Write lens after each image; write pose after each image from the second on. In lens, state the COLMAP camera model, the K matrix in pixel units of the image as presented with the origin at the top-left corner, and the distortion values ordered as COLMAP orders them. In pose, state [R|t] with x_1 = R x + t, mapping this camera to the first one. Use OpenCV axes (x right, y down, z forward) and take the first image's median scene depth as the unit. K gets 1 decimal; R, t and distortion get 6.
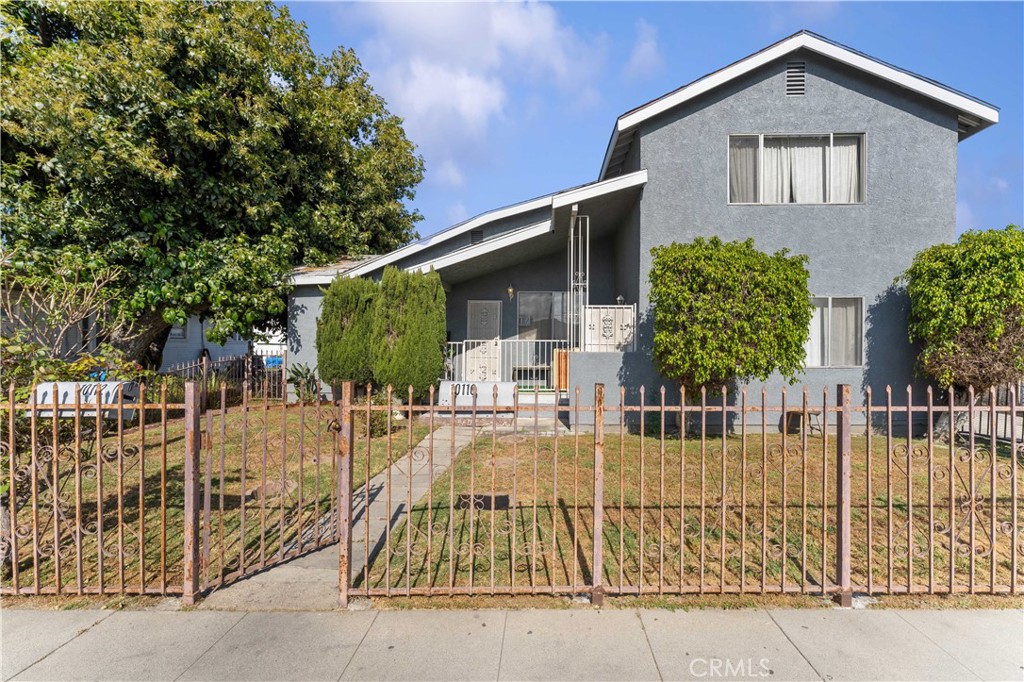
lens RADIAL K [[419.4, 0, 532.5], [0, 419.4, 347.5], [0, 0, 1]] dist [-0.002253, -0.000227]
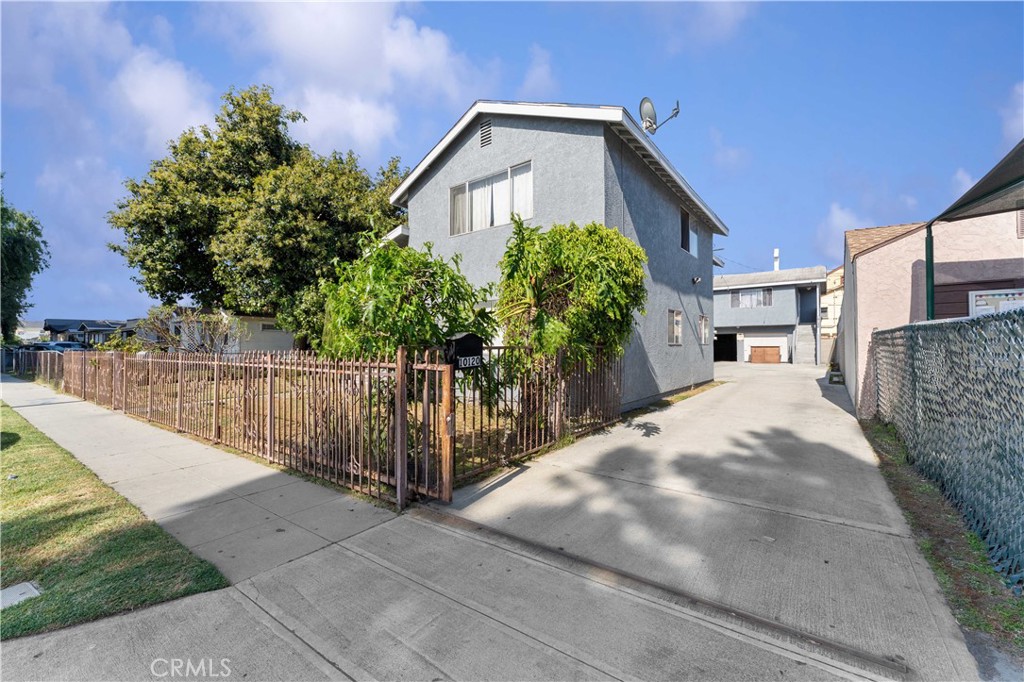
lens RADIAL K [[423.4, 0, 512.0], [0, 423.4, 341.0], [0, 0, 1]] dist [0.000435, 0.000162]
pose [[0.800922, -0.012910, -0.598630, 1.447202], [-0.006034, 0.999543, -0.029628, 0.040569], [0.598739, 0.027342, 0.800478, 0.011420]]
